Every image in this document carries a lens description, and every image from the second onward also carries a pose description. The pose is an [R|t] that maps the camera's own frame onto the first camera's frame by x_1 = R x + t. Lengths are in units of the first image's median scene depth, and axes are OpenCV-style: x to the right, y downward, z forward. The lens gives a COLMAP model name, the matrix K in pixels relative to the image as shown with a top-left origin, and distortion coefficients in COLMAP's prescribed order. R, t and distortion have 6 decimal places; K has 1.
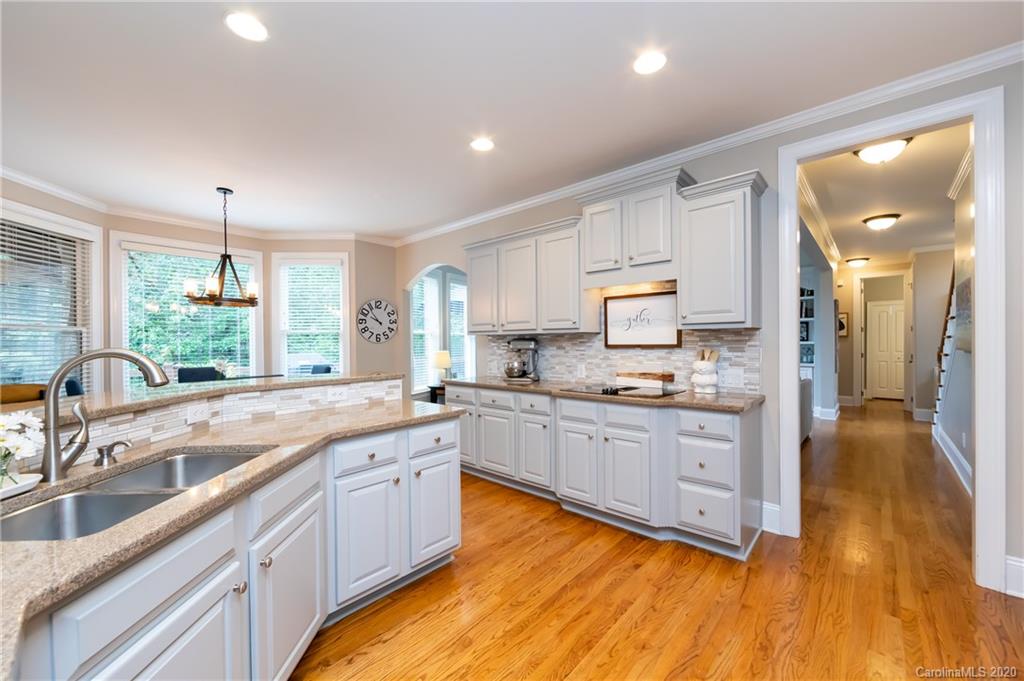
lens RADIAL K [[402.2, 0, 510.4], [0, 402.2, 341.8], [0, 0, 1]] dist [-0.001536, -0.001066]
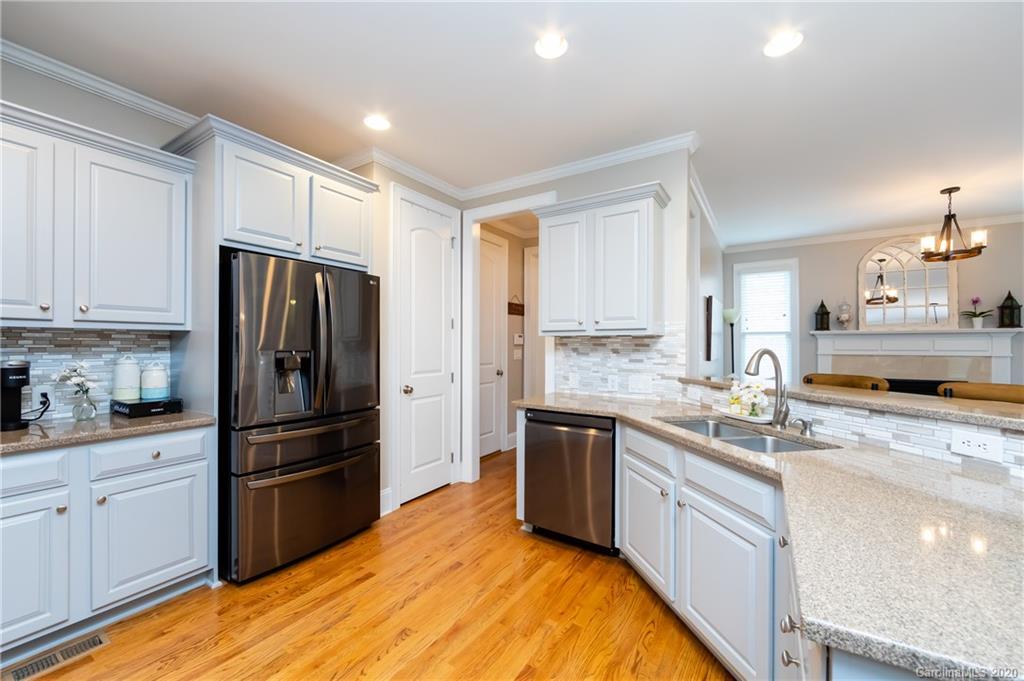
lens RADIAL K [[402.2, 0, 512.6], [0, 402.2, 341.8], [0, 0, 1]] dist [-0.001536, -0.001066]
pose [[-0.986860, 0.005124, -0.161497, 0.046385], [0.006256, 0.999959, -0.006502, -0.001064], [0.161457, -0.007427, -0.986852, 0.548952]]
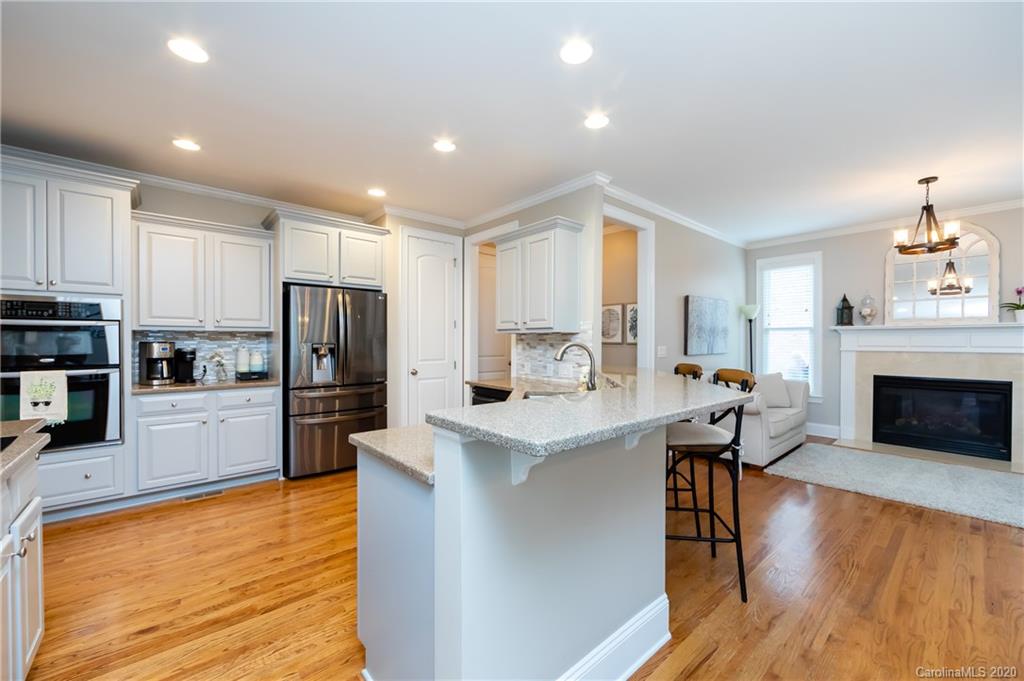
lens RADIAL K [[402.2, 0, 512.3], [0, 402.2, 341.4], [0, 0, 1]] dist [-0.001536, -0.001066]
pose [[-0.992021, 0.005335, 0.125958, -0.216913], [0.005454, 0.999985, 0.000605, 0.001956], [-0.125953, 0.001287, -0.992035, 0.747398]]
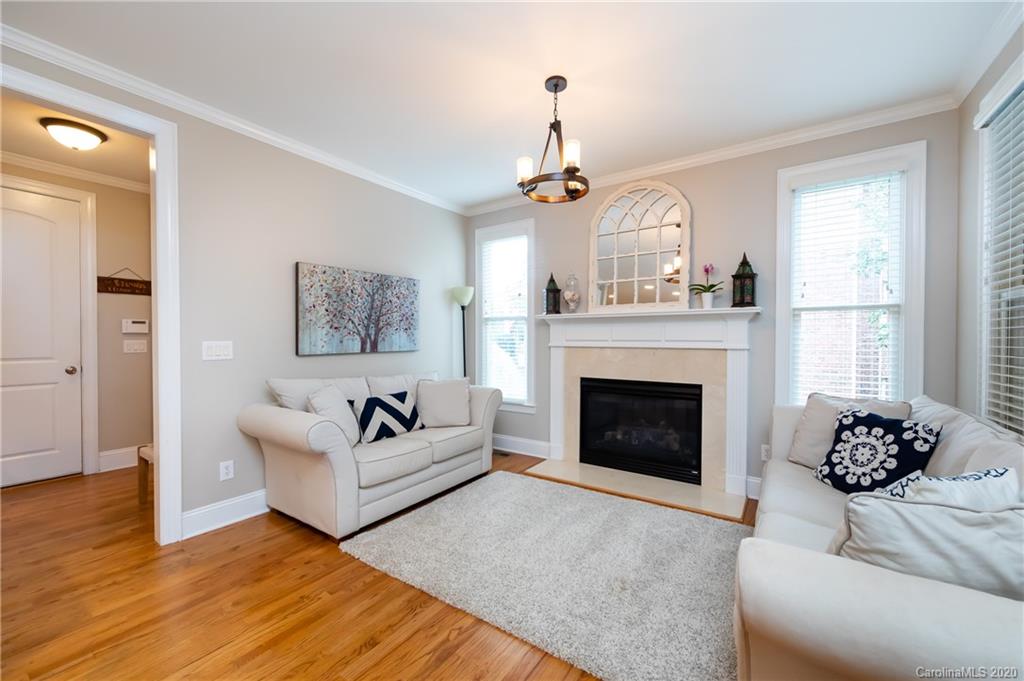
lens RADIAL K [[402.2, 0, 515.0], [0, 402.2, 345.4], [0, 0, 1]] dist [-0.001536, -0.001066]
pose [[-0.991390, 0.009759, -0.130581, -0.736674], [0.007016, 0.999745, 0.021452, 0.011029], [0.130757, 0.020351, -0.991206, 0.414031]]
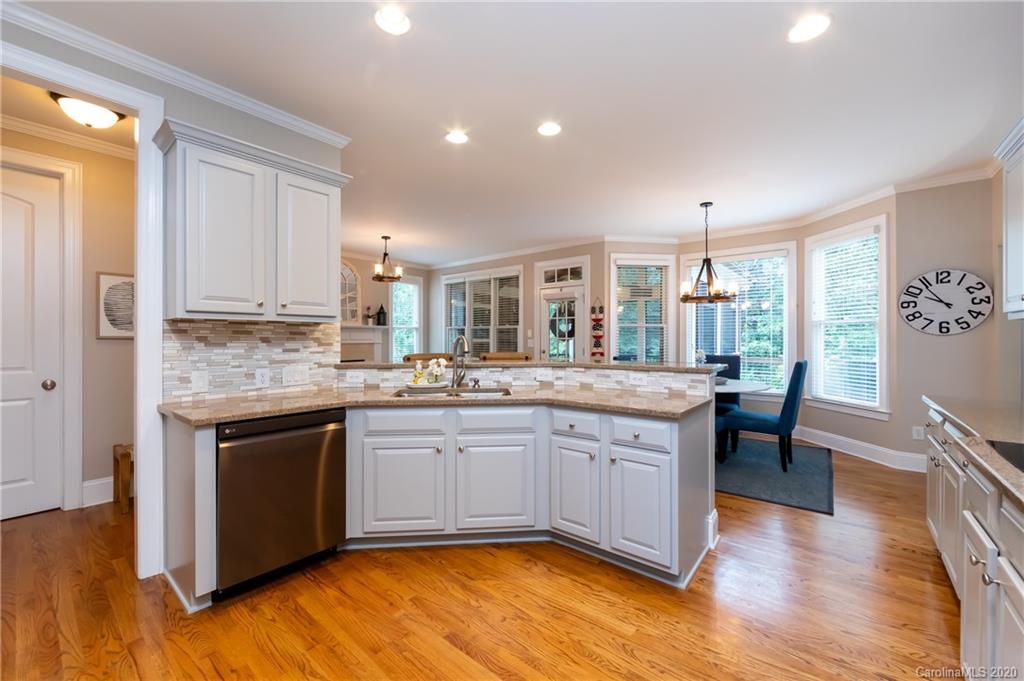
lens RADIAL K [[402.2, 0, 515.9], [0, 402.2, 338.9], [0, 0, 1]] dist [-0.001536, -0.001066]
pose [[0.049999, 0.009608, -0.998703, 0.313760], [-0.000415, 0.999954, 0.009599, 0.003211], [0.998749, -0.000066, 0.050001, 0.280253]]
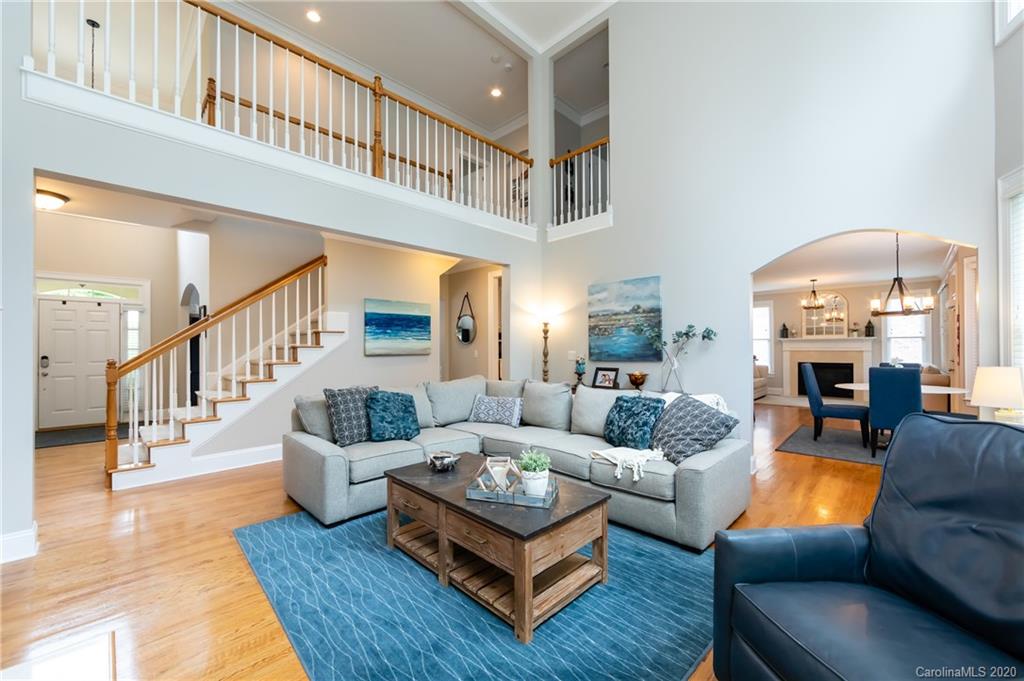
lens RADIAL K [[402.2, 0, 513.4], [0, 402.2, 344.0], [0, 0, 1]] dist [-0.001536, -0.001066]
pose [[-0.998878, 0.010331, 0.046220, 0.354827], [0.009901, 0.999906, -0.009523, 0.002845], [-0.046314, -0.009055, -0.998886, 1.730740]]
